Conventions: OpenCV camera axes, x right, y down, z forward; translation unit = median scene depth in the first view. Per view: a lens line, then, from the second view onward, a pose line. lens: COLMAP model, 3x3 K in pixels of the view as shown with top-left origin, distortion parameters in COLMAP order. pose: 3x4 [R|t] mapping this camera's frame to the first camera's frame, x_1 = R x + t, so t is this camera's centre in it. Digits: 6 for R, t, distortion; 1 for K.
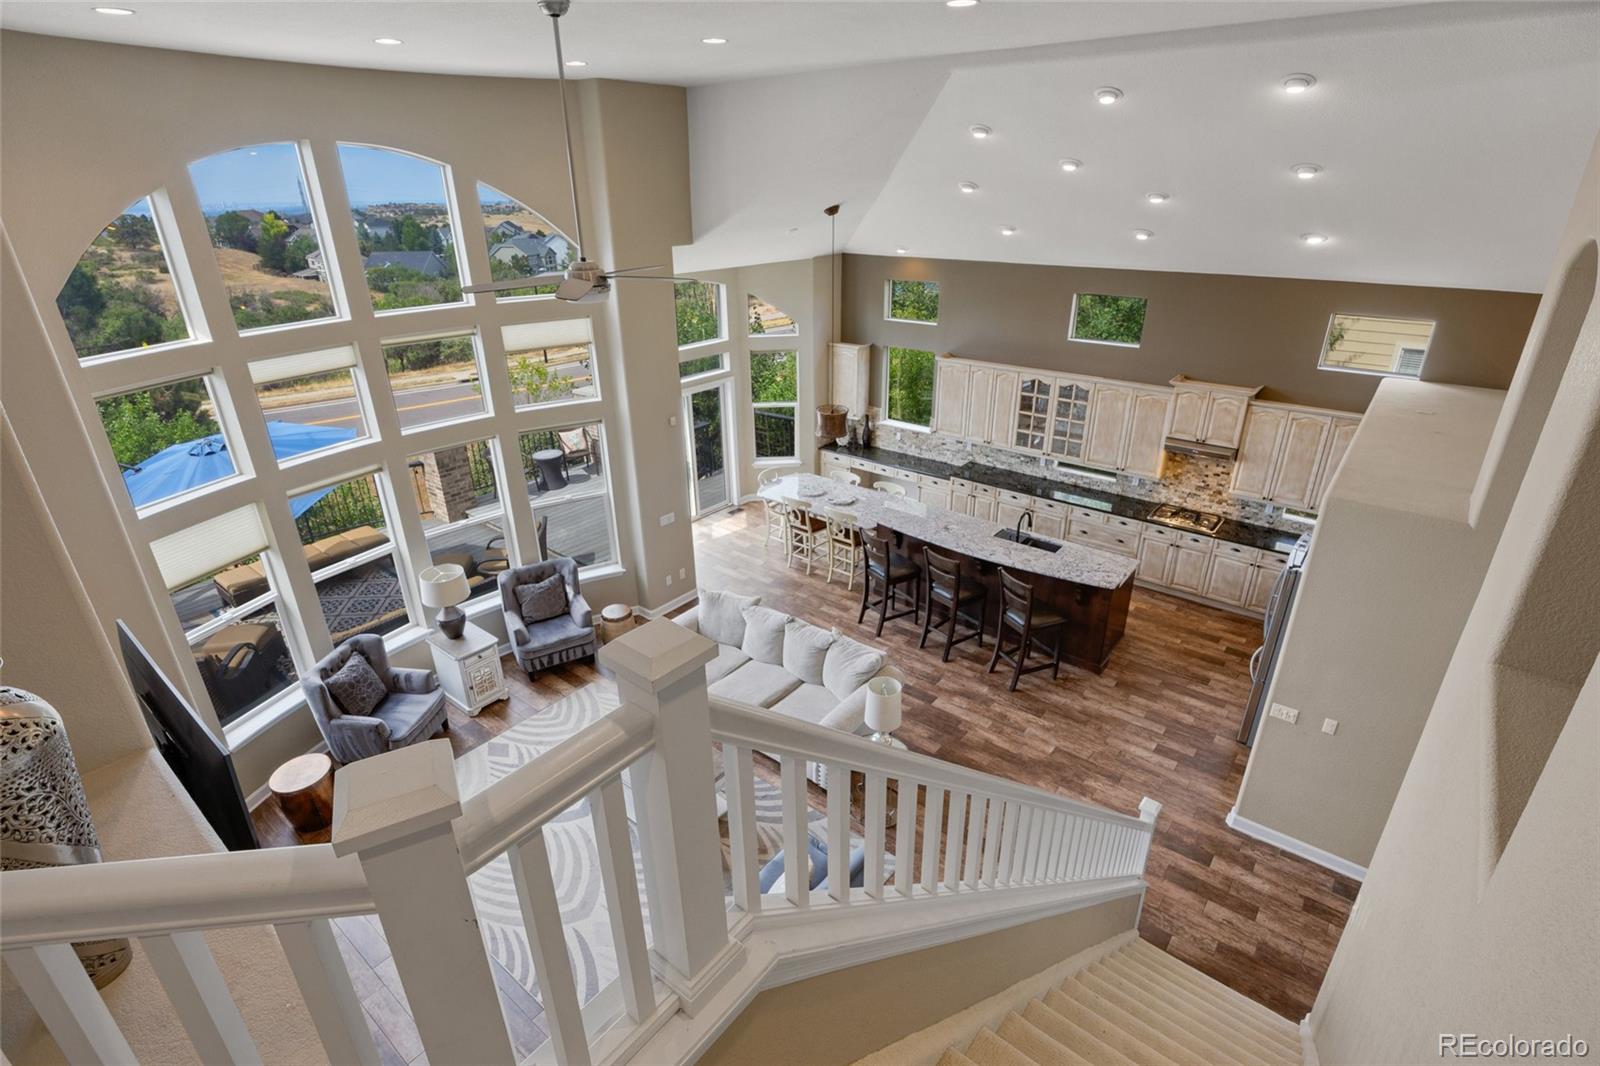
lens RADIAL K [[772.1, 0, 805.9], [0, 772.1, 532.5], [0, 0, 1]] dist [-0.010299, -0.000045]
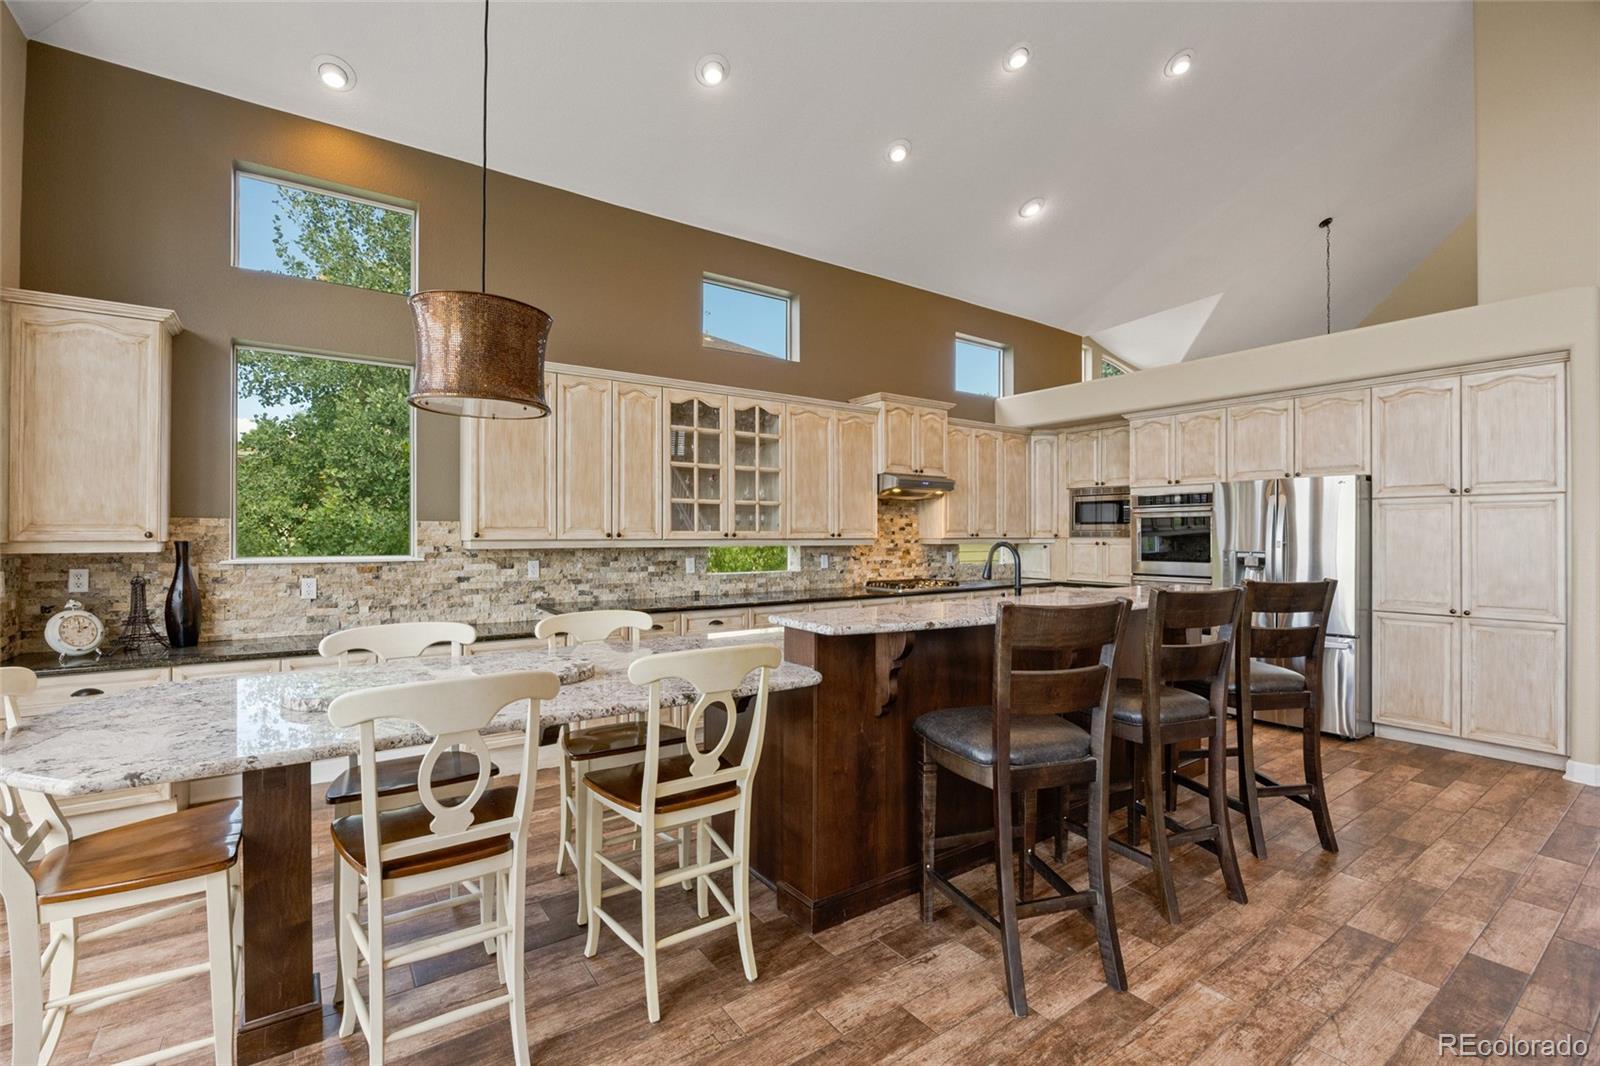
lens RADIAL K [[699.2, 0, 802.6], [0, 699.2, 533.2], [0, 0, 1]] dist [-0.013781, 0.000515]
pose [[0.275728, 0.010265, 0.961181, -0.161847], [0.390526, 0.912502, -0.121773, -0.024407], [-0.878330, 0.408942, 0.247594, 0.903691]]
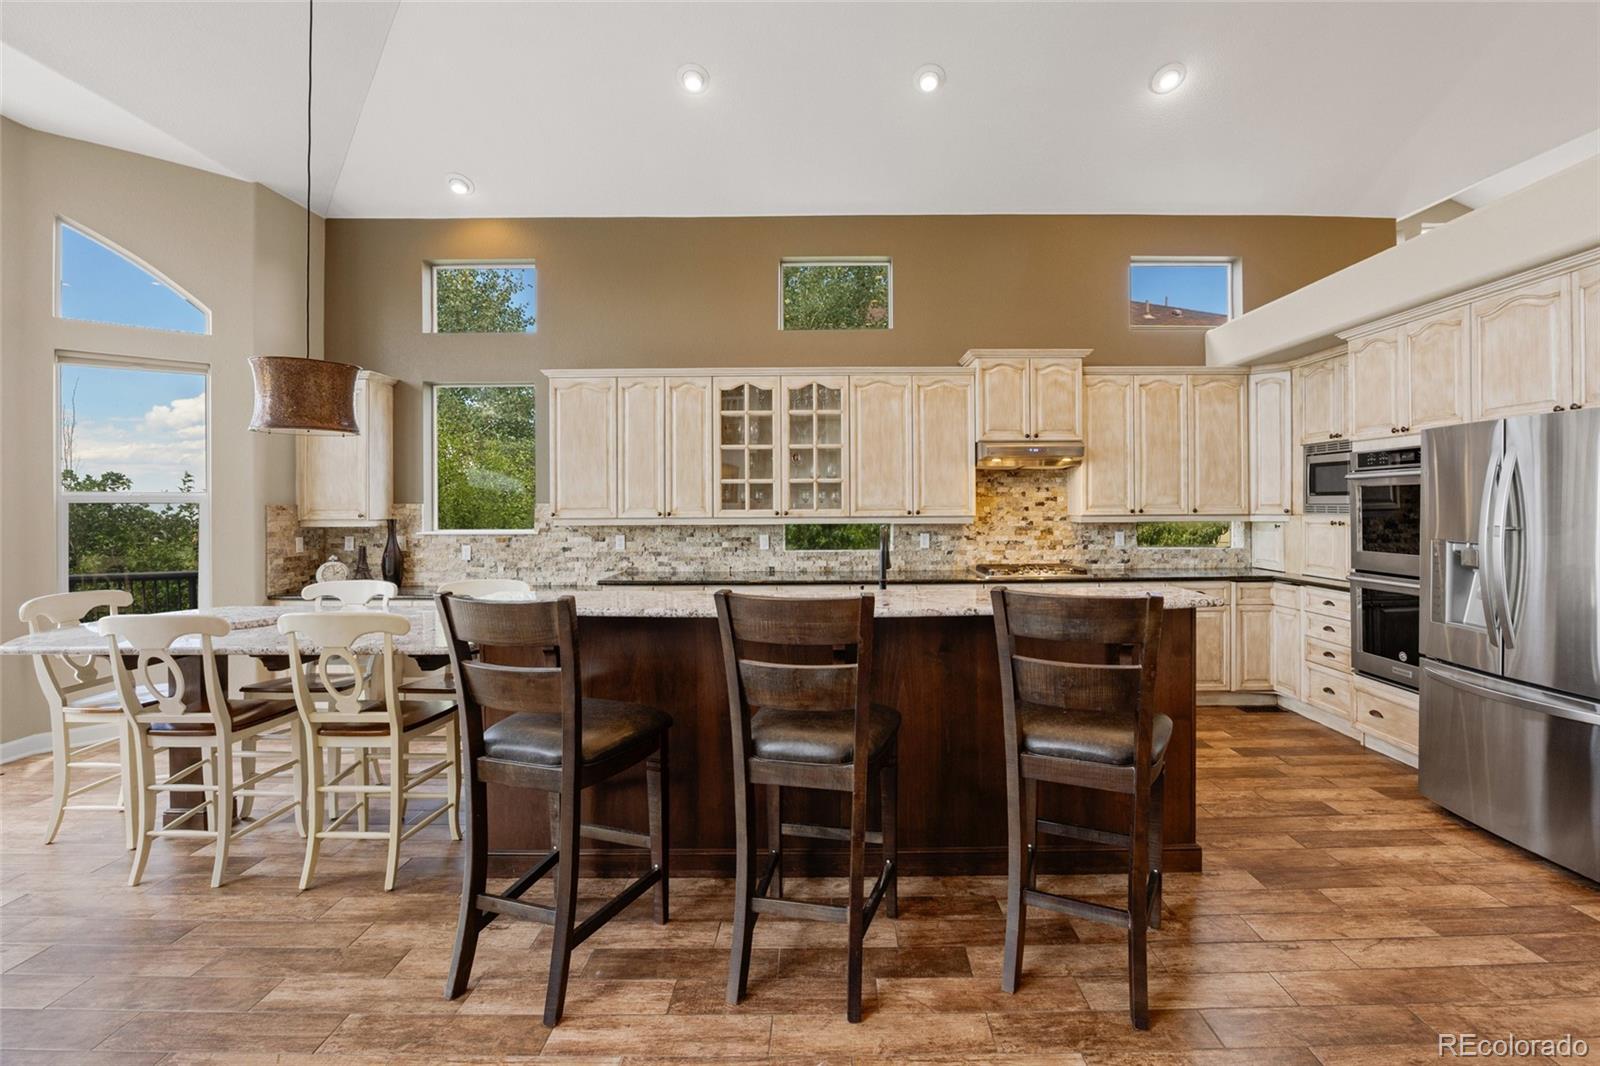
lens RADIAL K [[710.0, 0, 829.3], [0, 710.0, 504.4], [0, 0, 1]] dist [-0.019511, 0.000795]
pose [[0.777522, 0.004000, 0.628843, 0.018360], [0.256769, 0.910805, -0.323271, 0.072324], [-0.574047, 0.412817, 0.707144, 0.669557]]
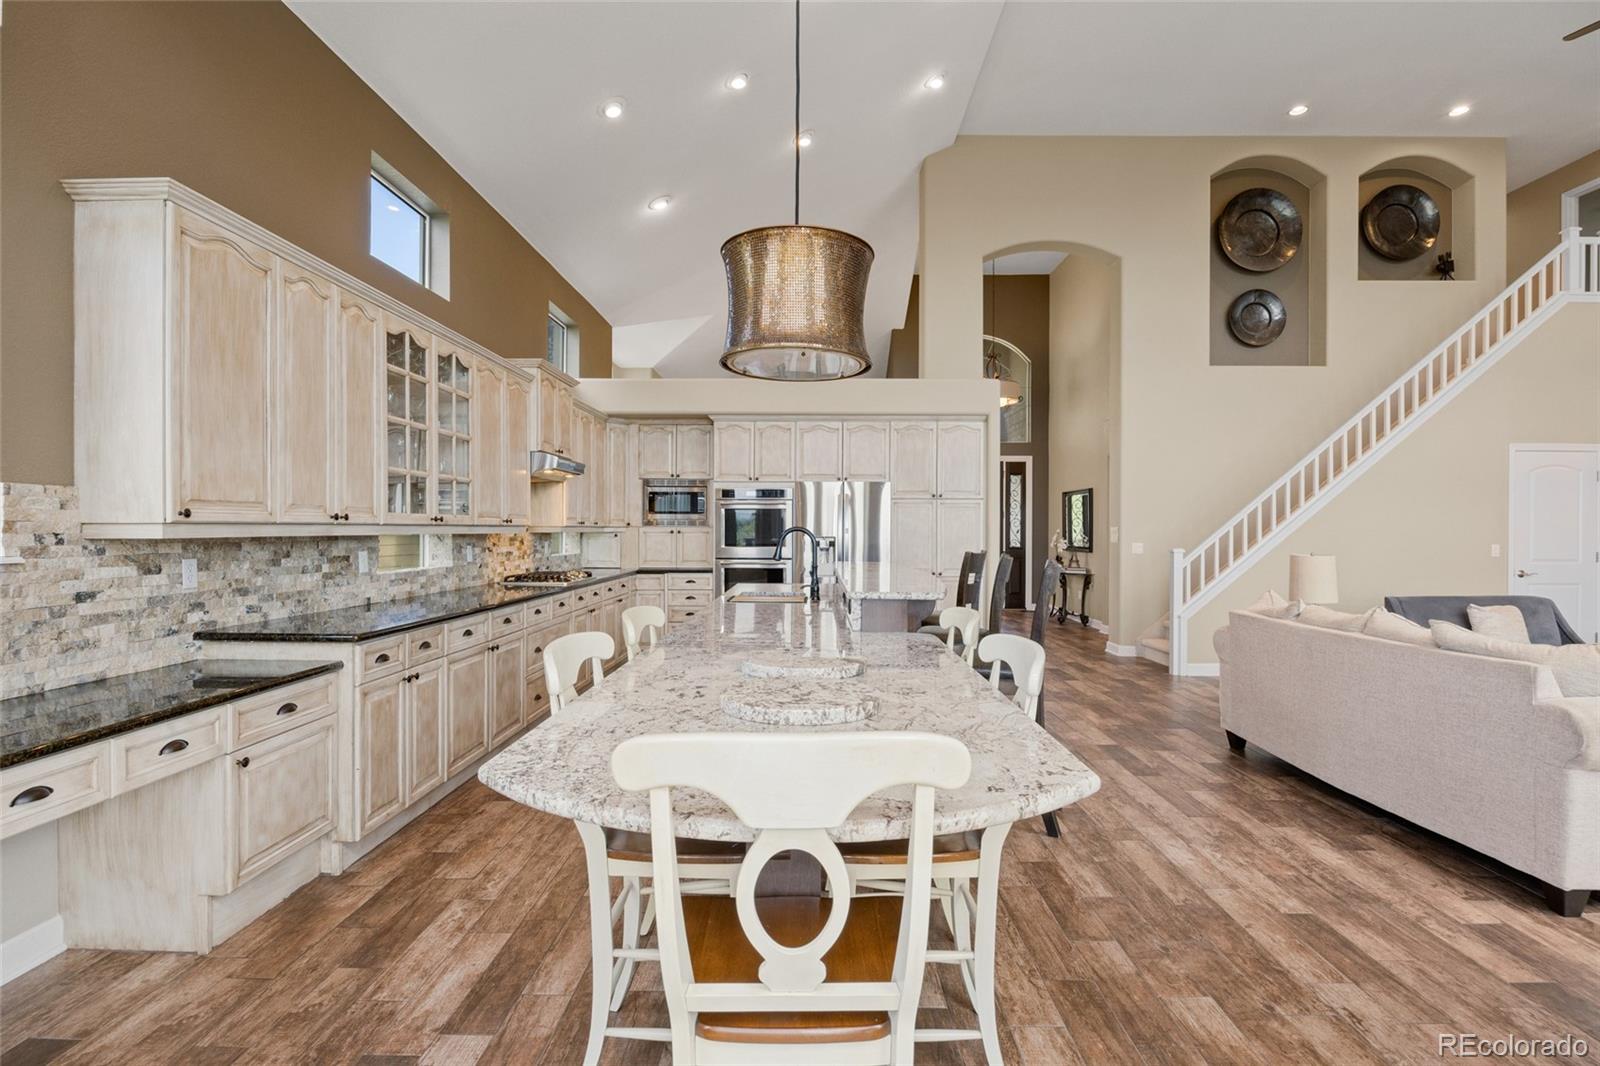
lens RADIAL K [[772.1, 0, 805.9], [0, 772.1, 532.5], [0, 0, 1]] dist [-0.010299, -0.000045]
pose [[-0.615887, 0.003014, 0.787829, -0.146167], [0.324591, 0.912146, 0.250261, -0.145838], [-0.717861, 0.409854, -0.562757, 1.187624]]
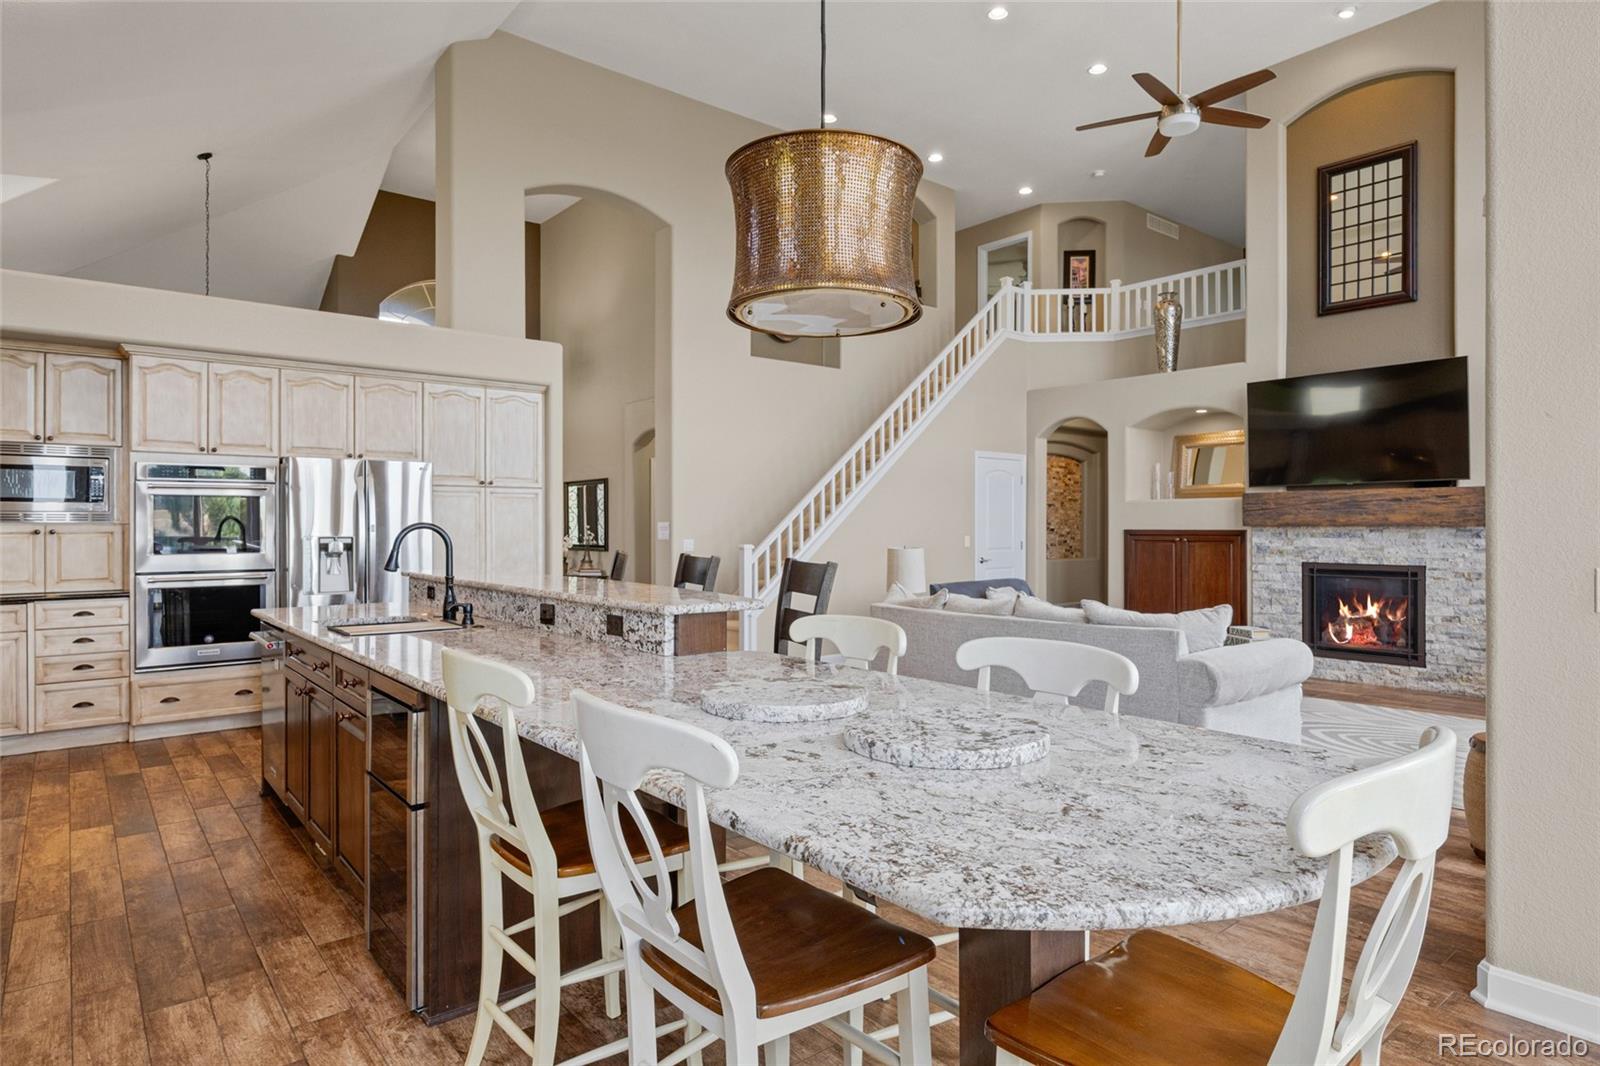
lens RADIAL K [[907.3, 0, 797.3], [0, 907.3, 523.2], [0, 0, 1]] dist [0.000518, 0.000318]
pose [[-0.977955, 0.011084, 0.208522, 0.000985], [0.095026, 0.912824, 0.397143, -0.175237], [-0.185942, 0.408203, -0.893754, 1.249962]]
